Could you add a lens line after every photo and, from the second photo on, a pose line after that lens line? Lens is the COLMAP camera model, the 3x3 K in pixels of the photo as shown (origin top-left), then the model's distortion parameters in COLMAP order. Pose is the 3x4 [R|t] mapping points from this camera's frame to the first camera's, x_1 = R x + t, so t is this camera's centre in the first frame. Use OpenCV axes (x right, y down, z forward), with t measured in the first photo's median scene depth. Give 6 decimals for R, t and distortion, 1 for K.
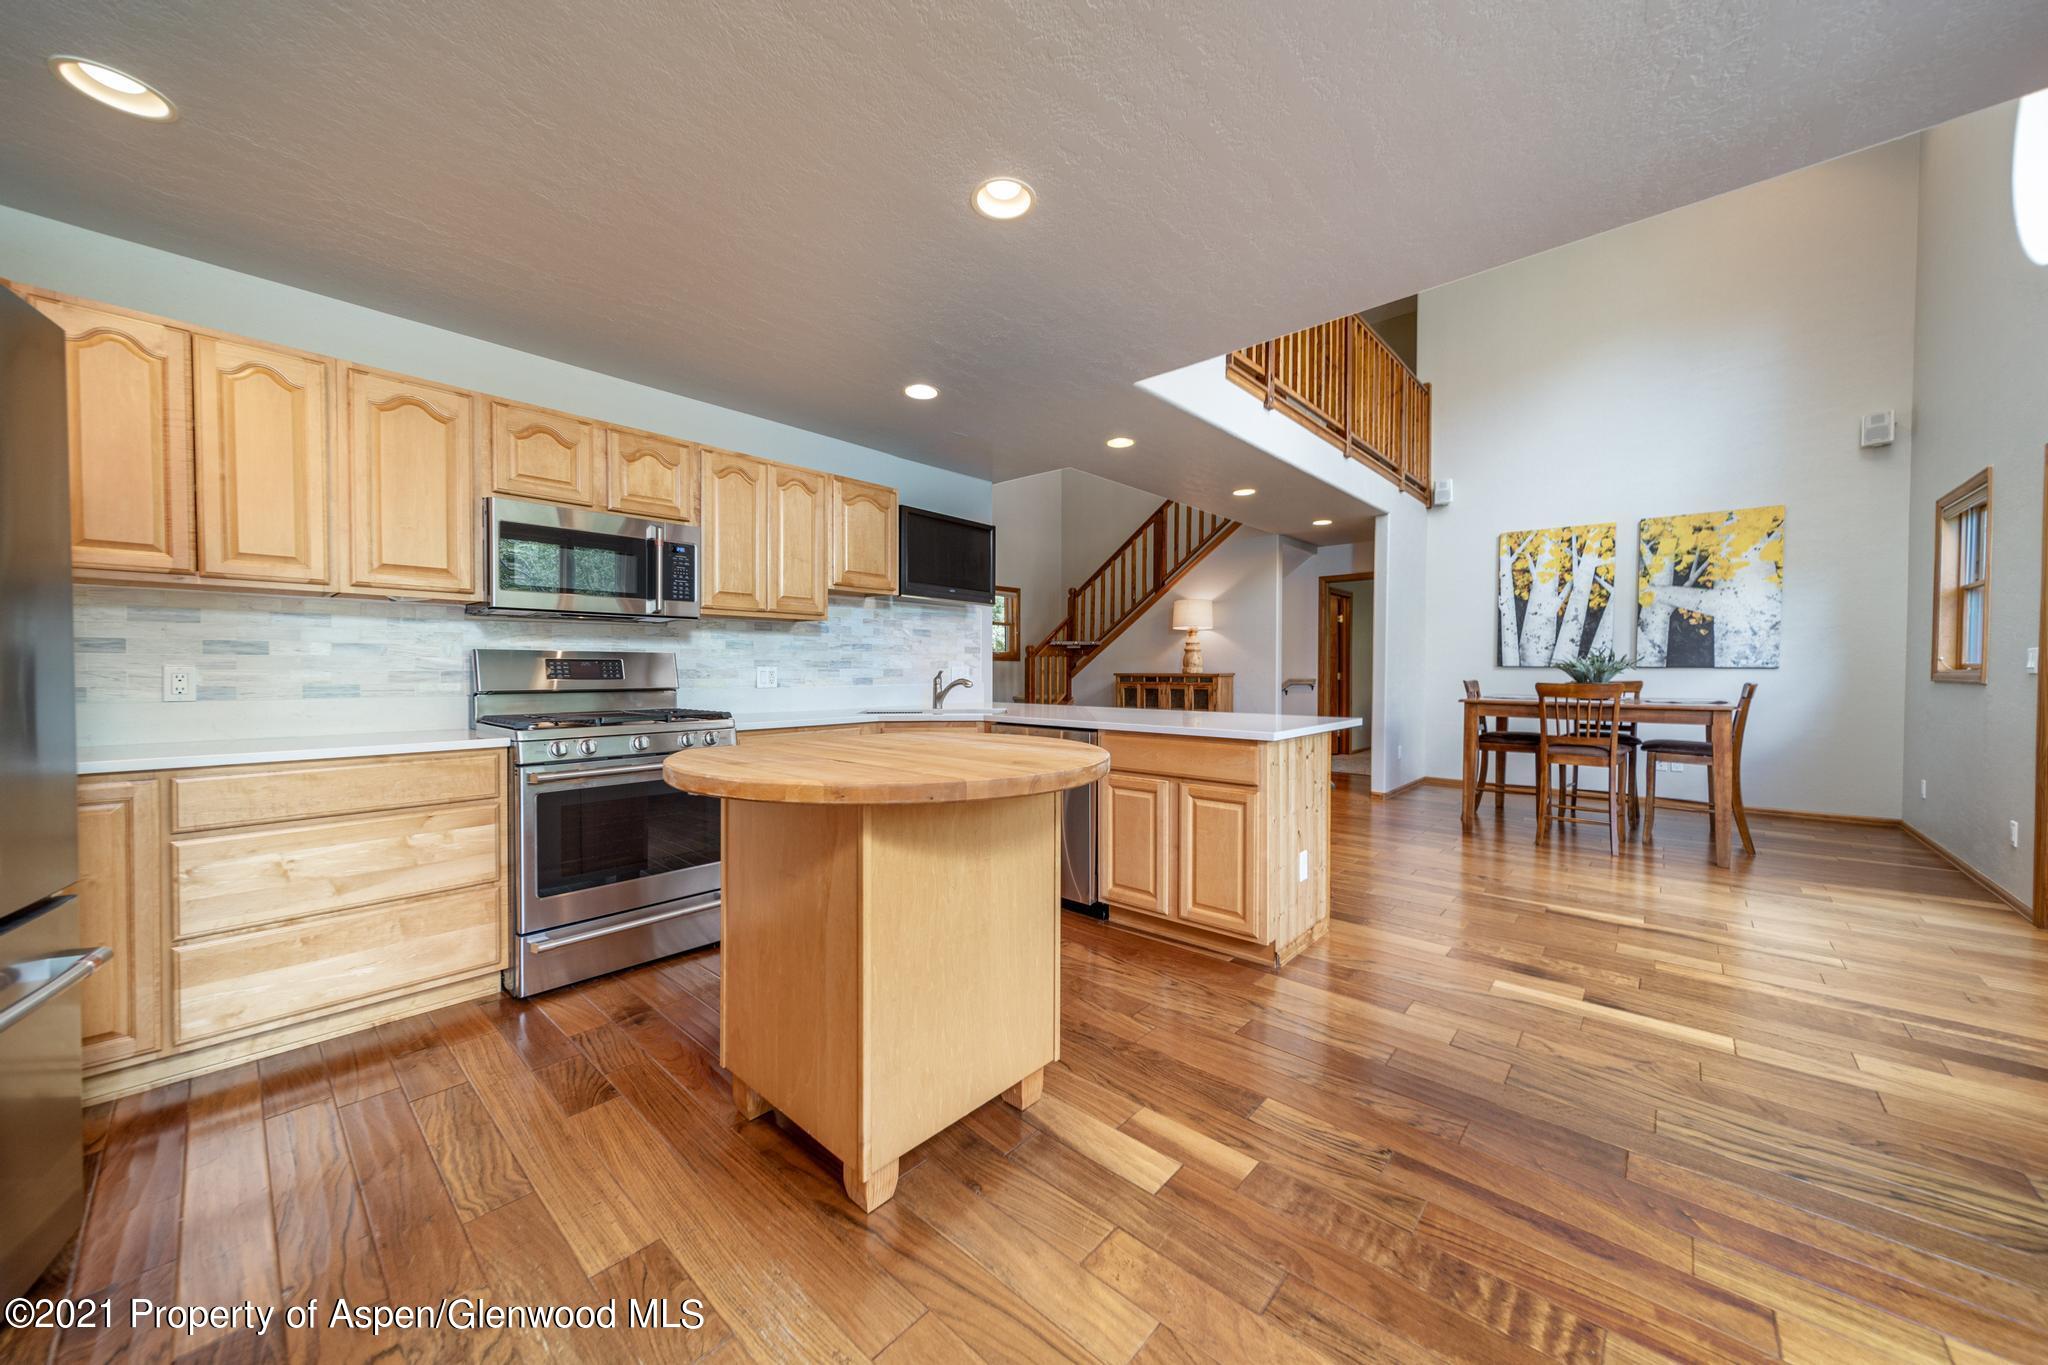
lens RADIAL K [[719.1, 0, 1031.2], [0, 719.1, 669.0], [0, 0, 1]] dist [0.001827, -0.000119]
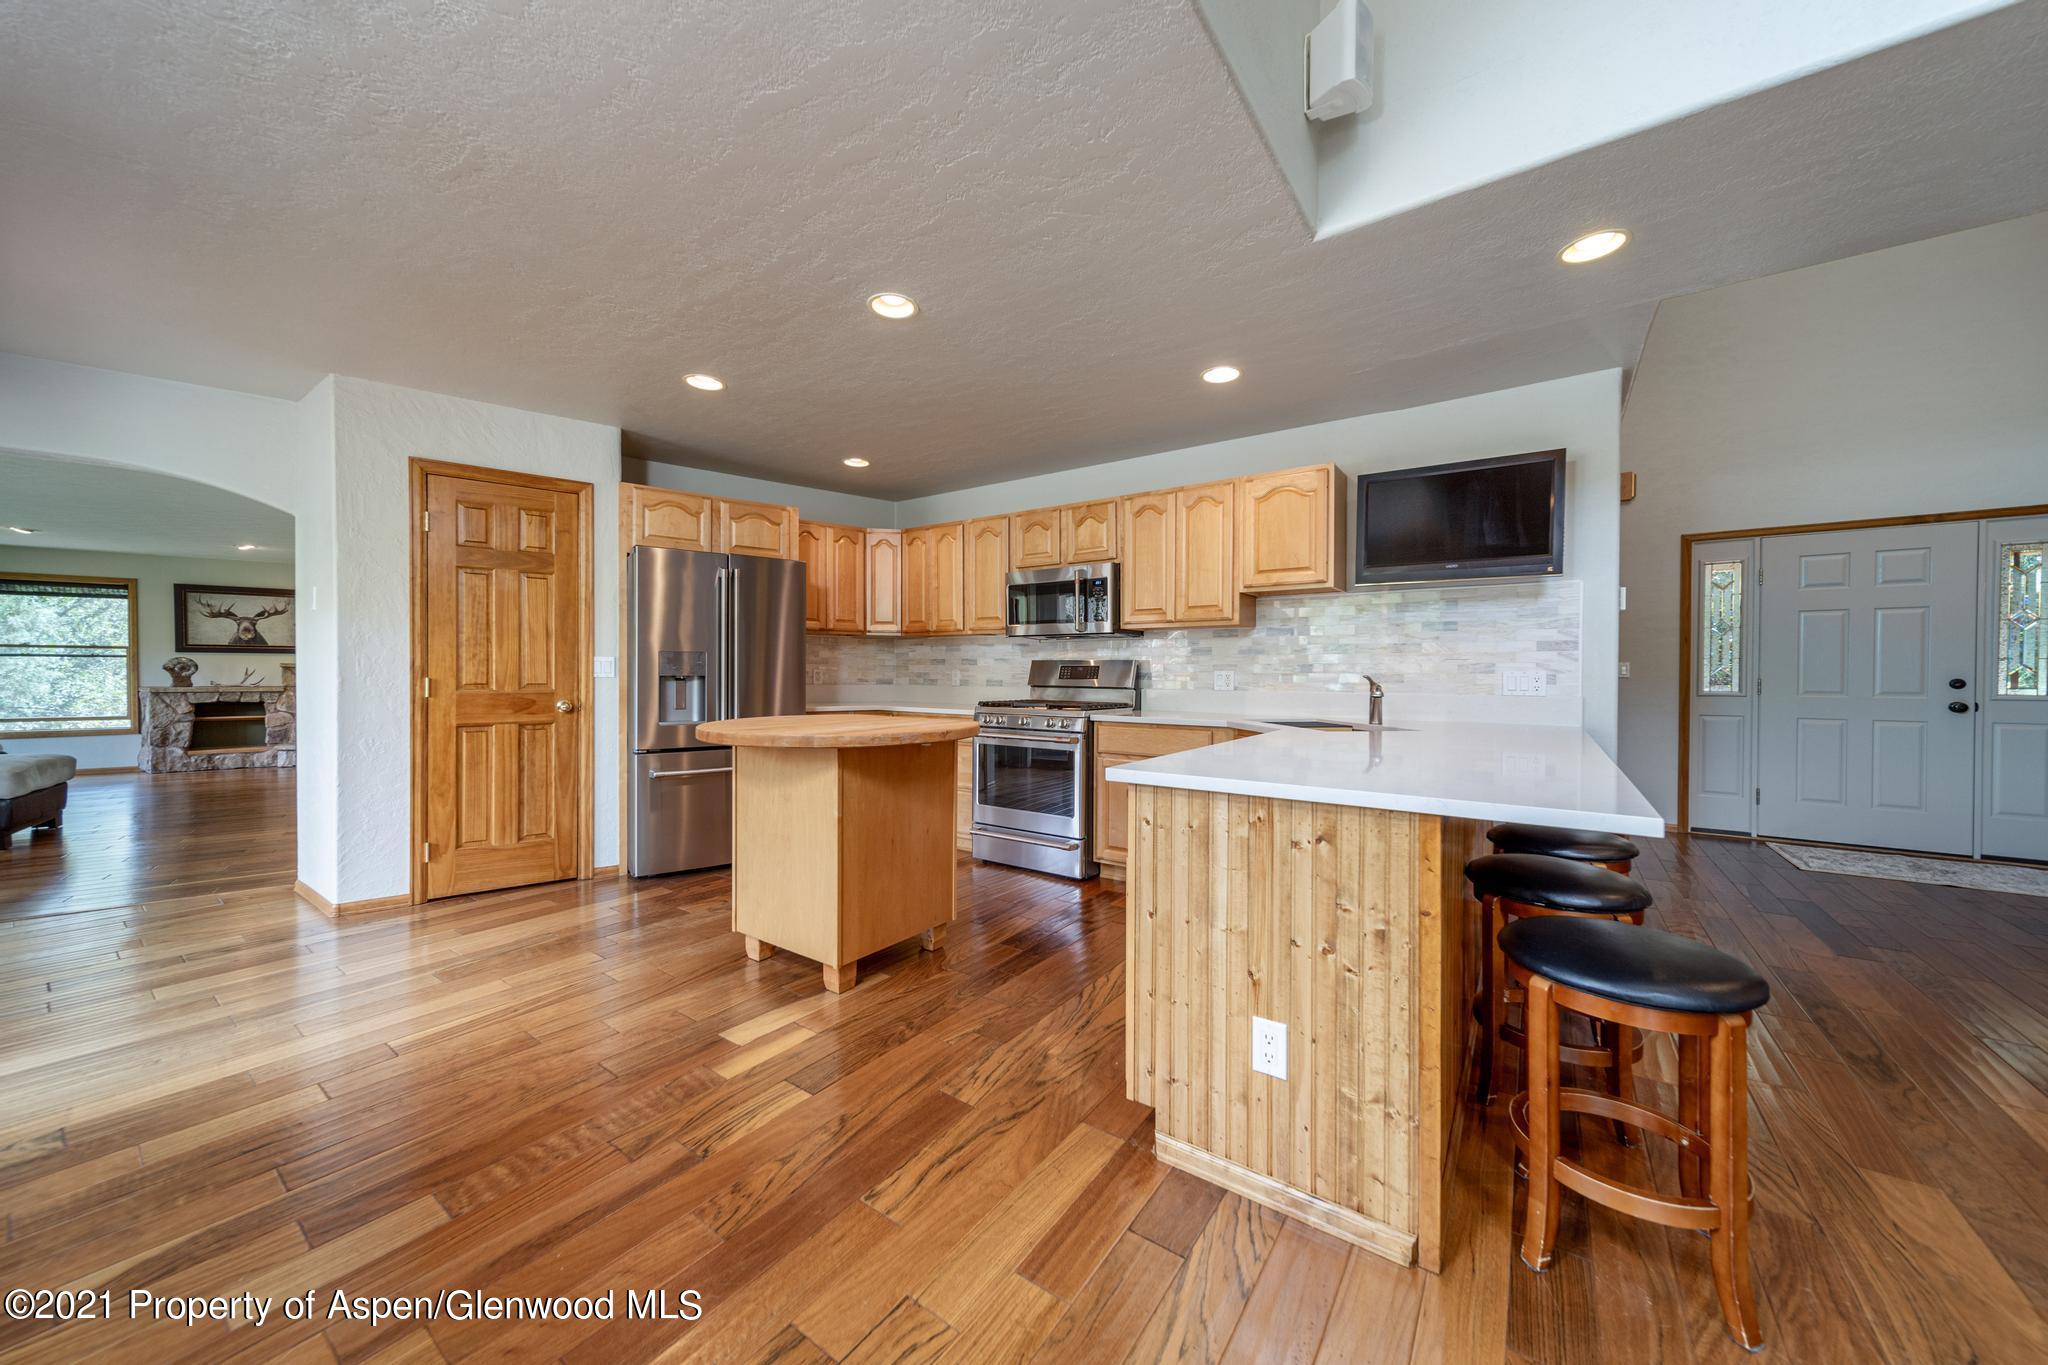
lens RADIAL K [[719.1, 0, 1014.9], [0, 719.1, 672.0], [0, 0, 1]] dist [0.001827, -0.000119]
pose [[0.105554, 0.002425, -0.994411, 0.828248], [-0.003898, 0.999990, 0.002025, -0.002776], [0.994406, 0.003662, 0.105562, 0.713127]]
